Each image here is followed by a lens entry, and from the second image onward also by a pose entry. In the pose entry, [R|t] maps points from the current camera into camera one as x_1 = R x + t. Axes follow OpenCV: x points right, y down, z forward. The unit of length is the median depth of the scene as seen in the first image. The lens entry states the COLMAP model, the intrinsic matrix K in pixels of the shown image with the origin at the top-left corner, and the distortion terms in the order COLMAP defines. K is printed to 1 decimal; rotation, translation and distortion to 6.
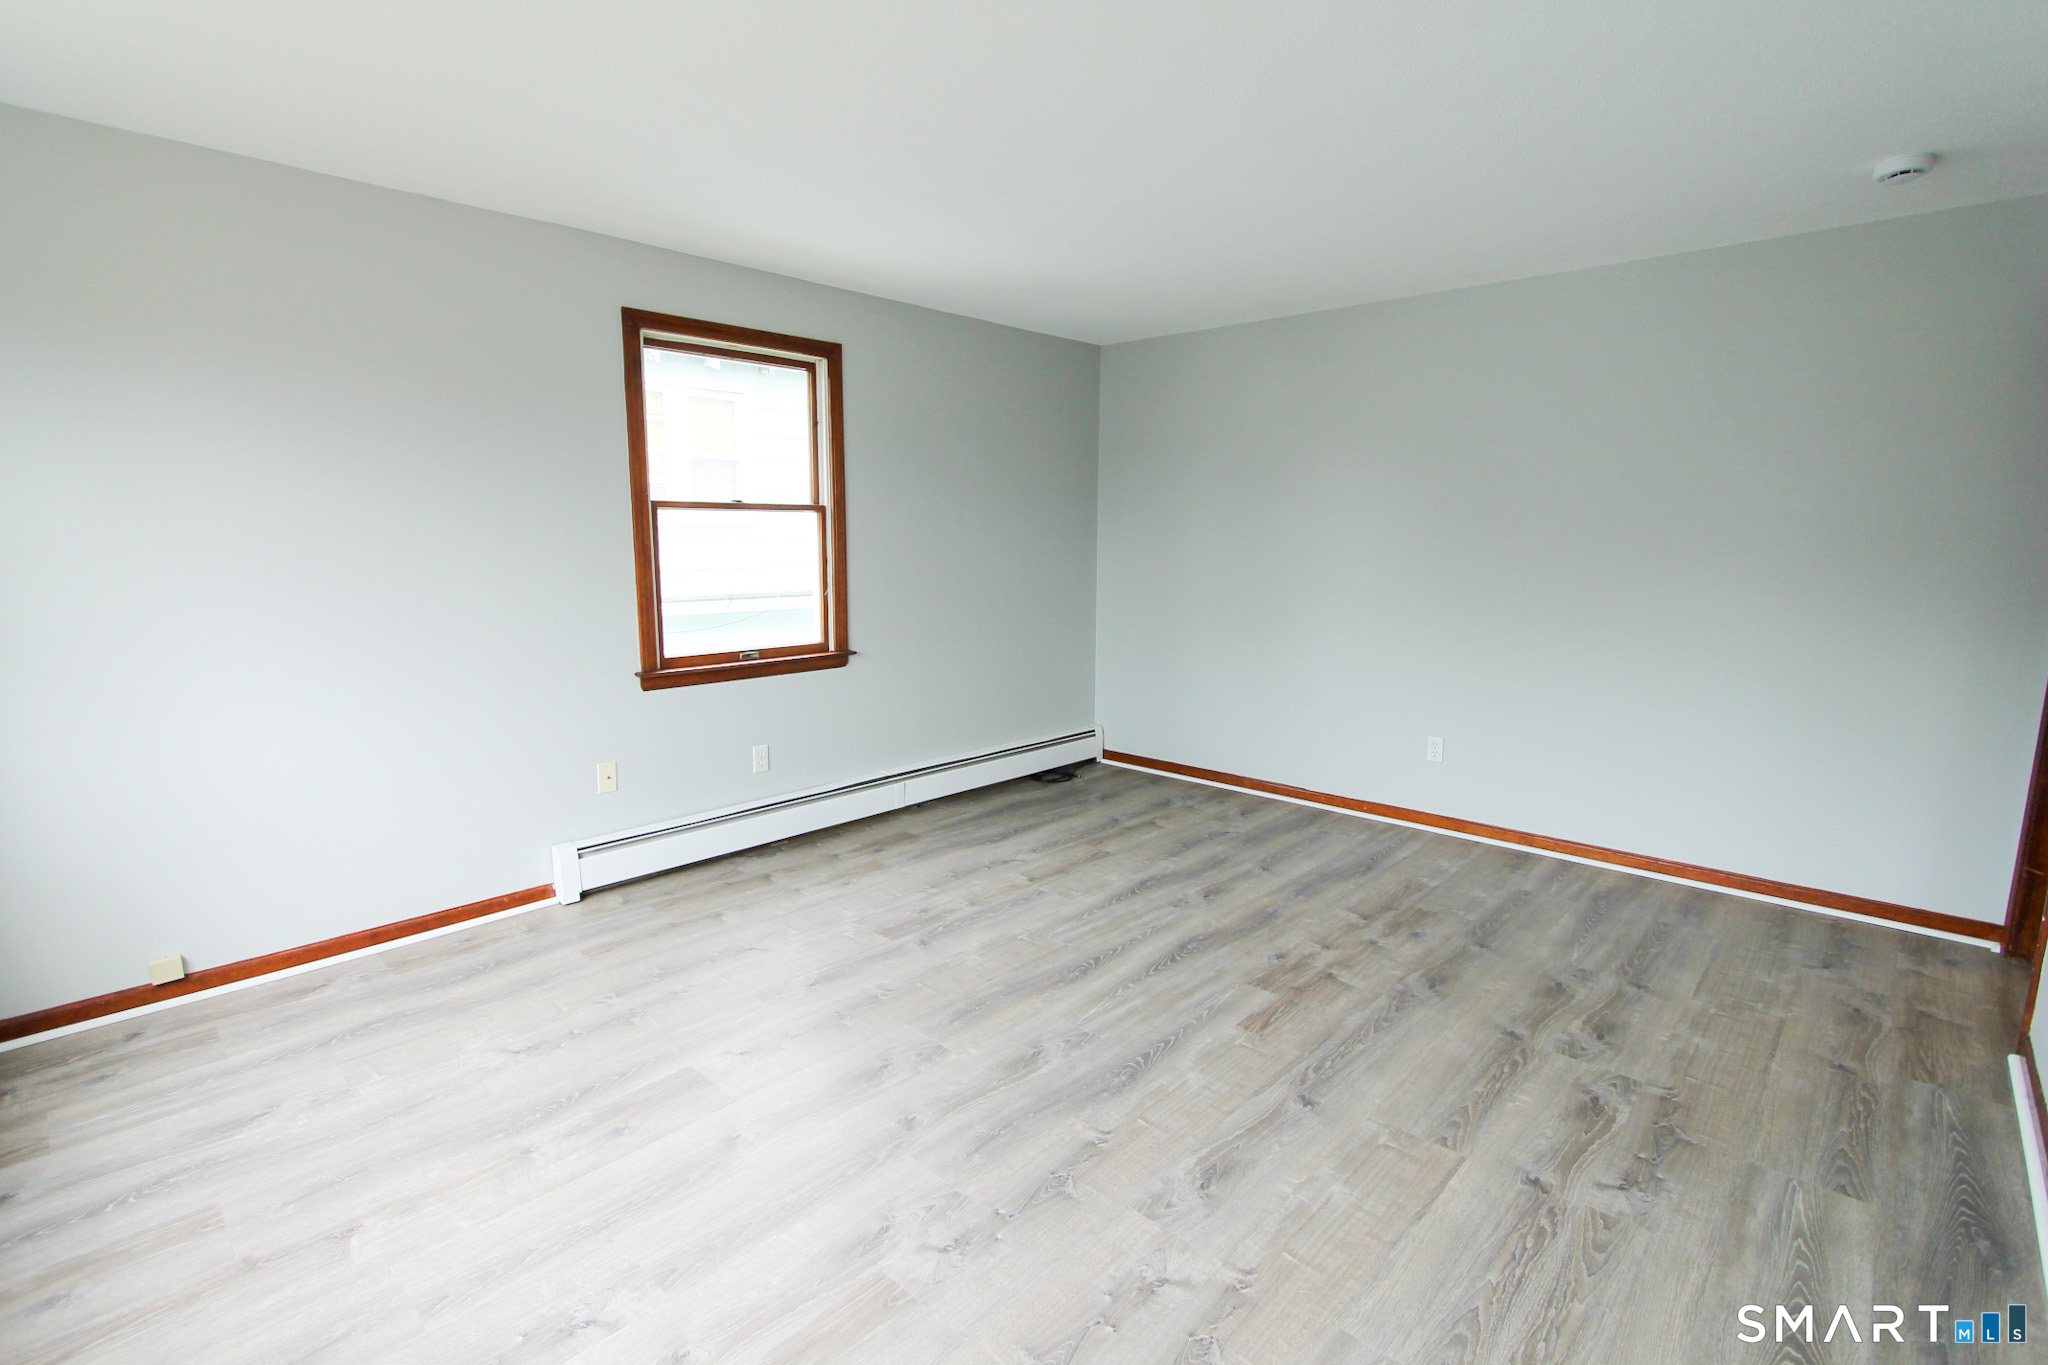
lens RADIAL K [[951.8, 0, 1020.8], [0, 951.8, 686.6], [0, 0, 1]] dist [-0.018195, 0.000092]
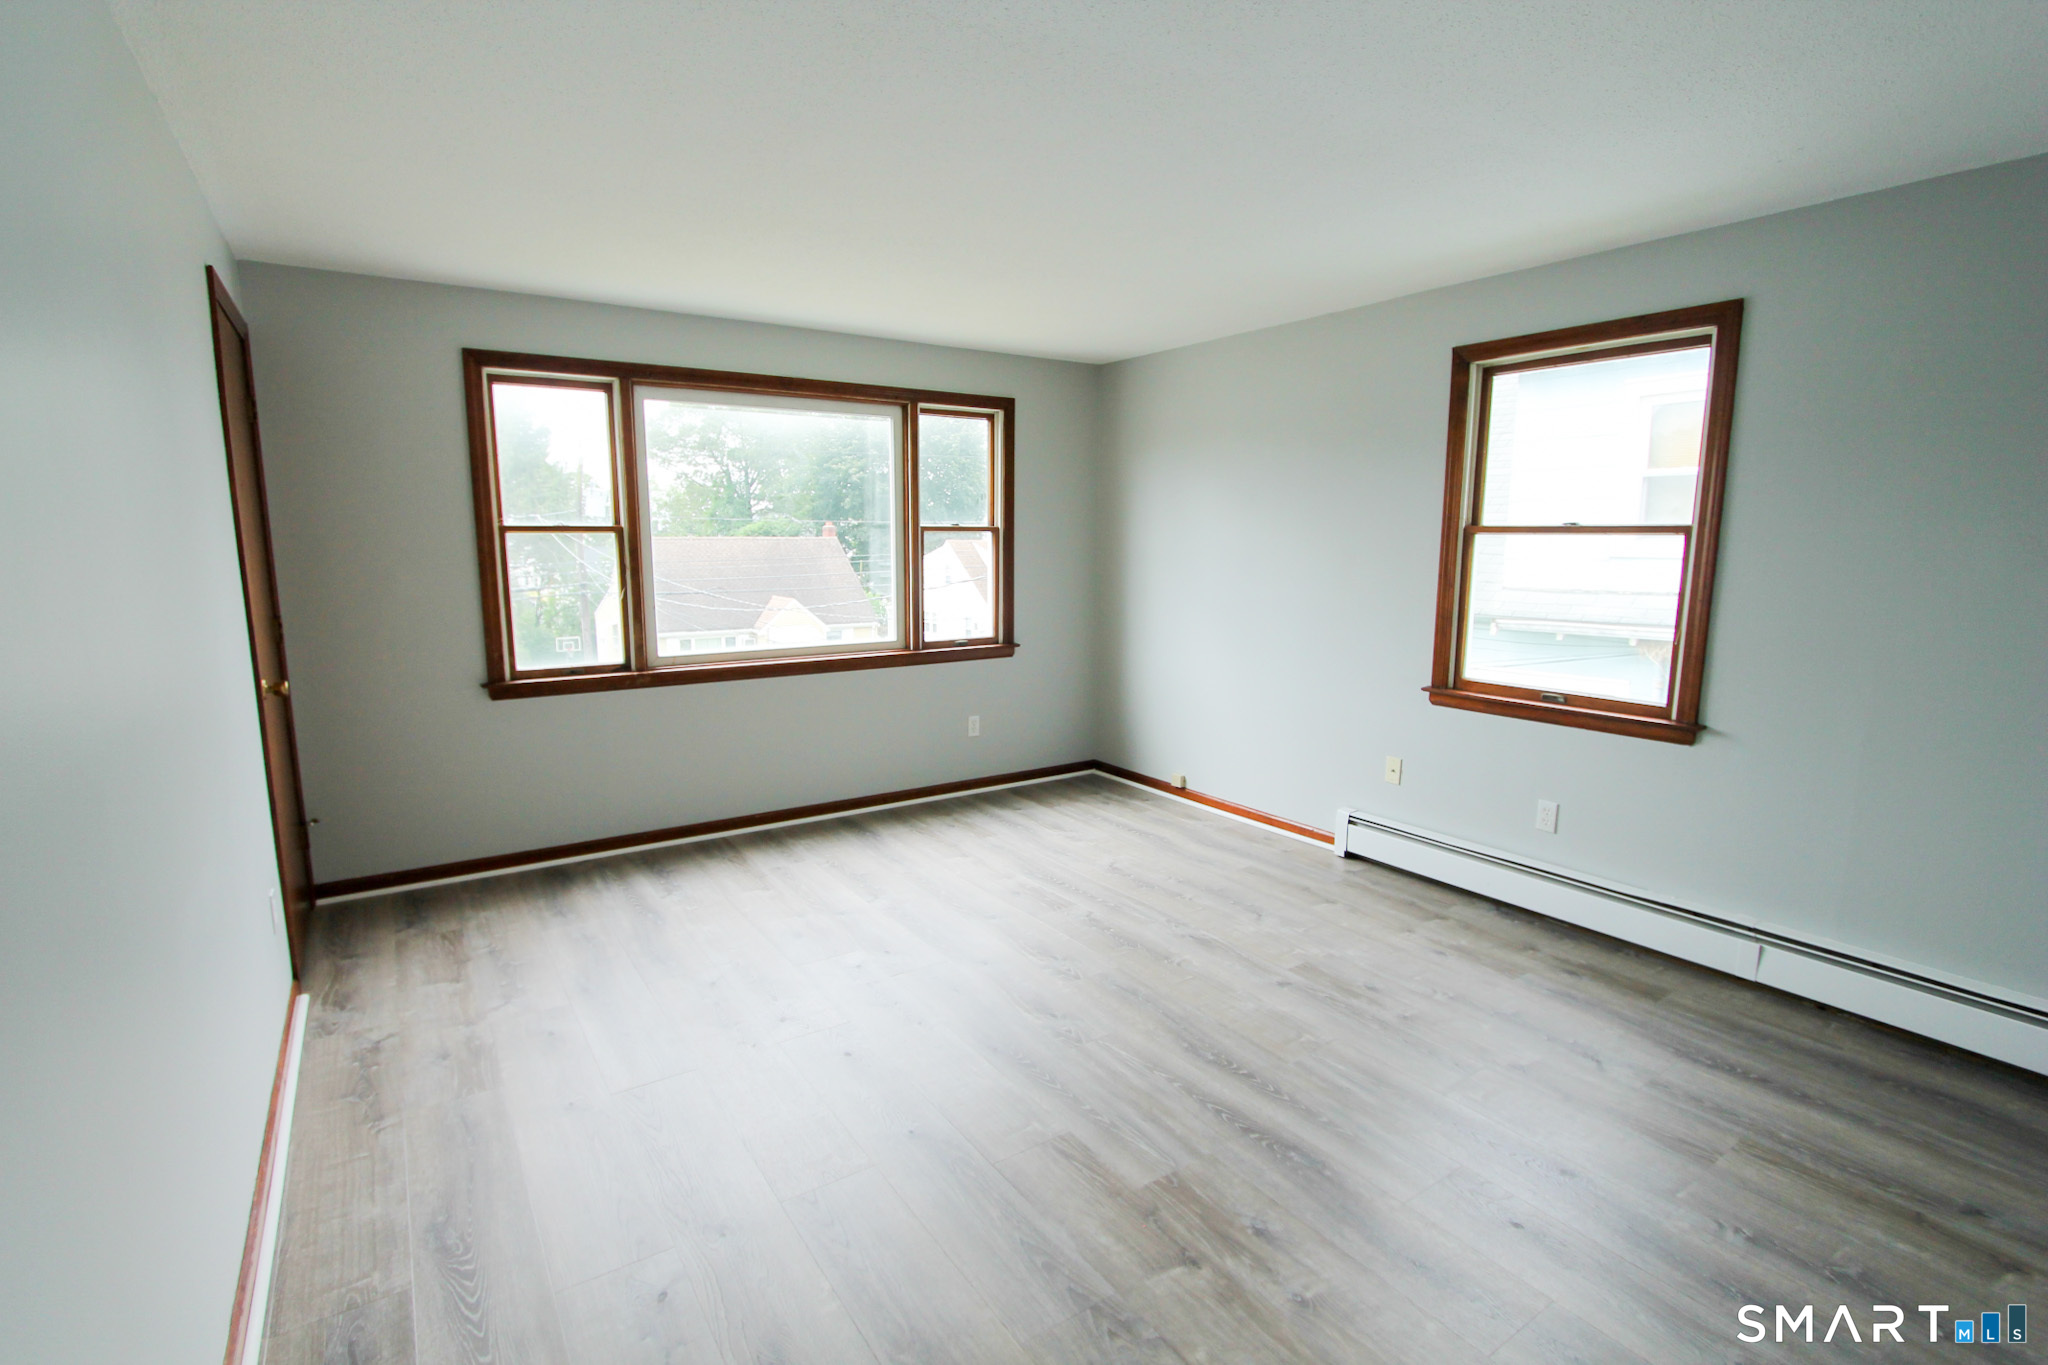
lens RADIAL K [[951.8, 0, 1020.8], [0, 951.8, 686.6], [0, 0, 1]] dist [-0.018195, 0.000092]
pose [[-0.216216, 0.148745, -0.964948, 0.858340], [-0.157147, 0.970139, 0.184757, -0.163653], [0.963616, 0.191586, -0.186385, 0.878946]]
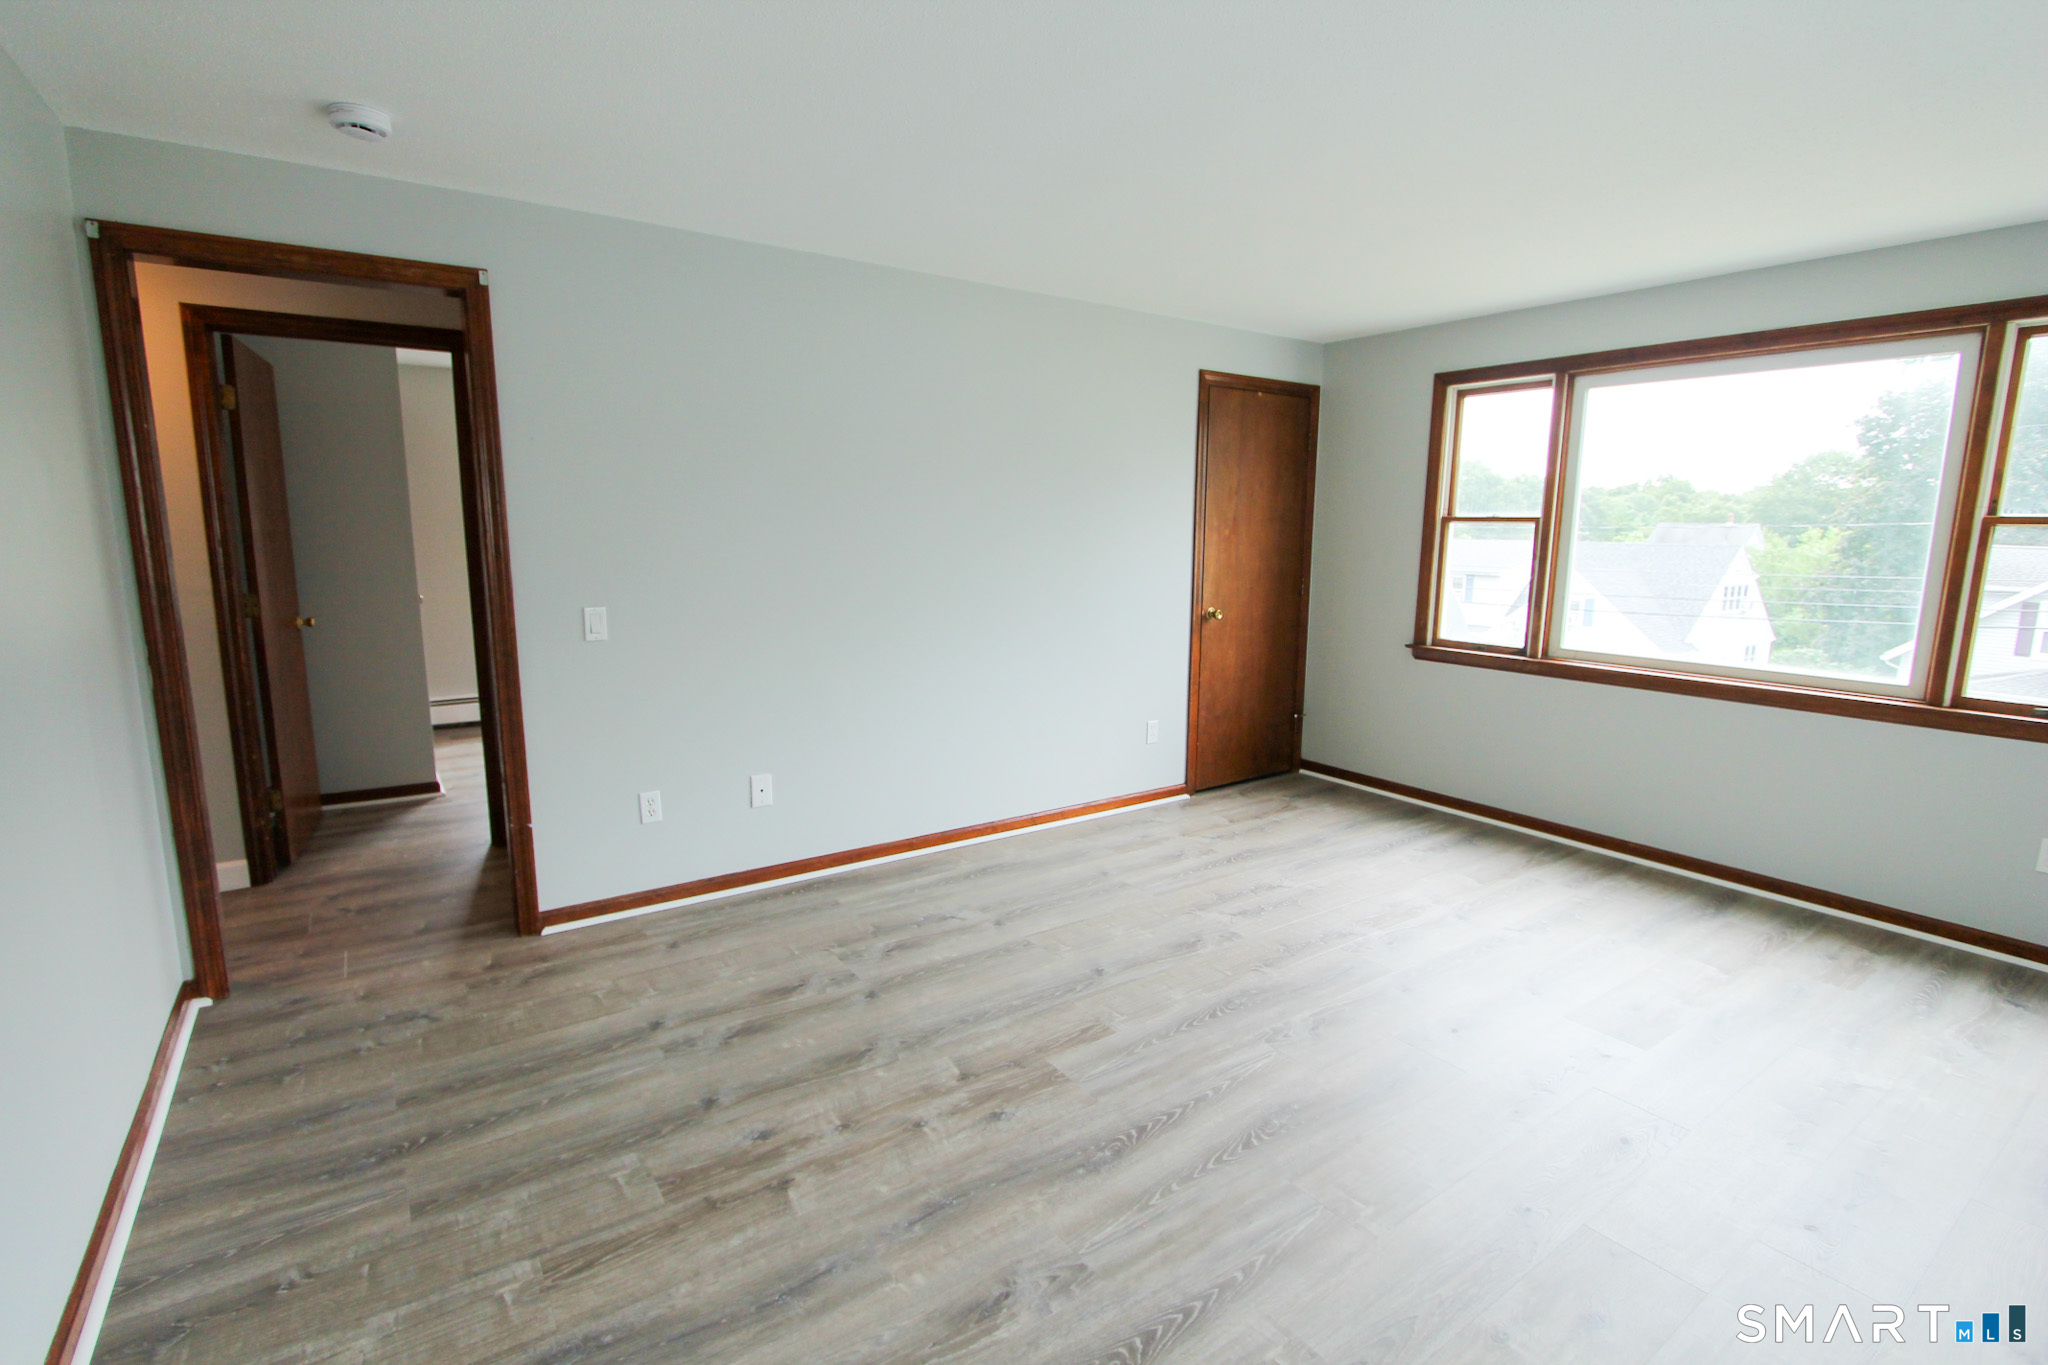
lens RADIAL K [[951.8, 0, 1020.8], [0, 951.8, 686.6], [0, 0, 1]] dist [-0.018195, 0.000092]
pose [[-0.979260, -0.044742, 0.197604, 0.119740], [0.021169, 0.947378, 0.319416, -0.270440], [-0.201497, 0.316974, -0.926783, 1.558713]]
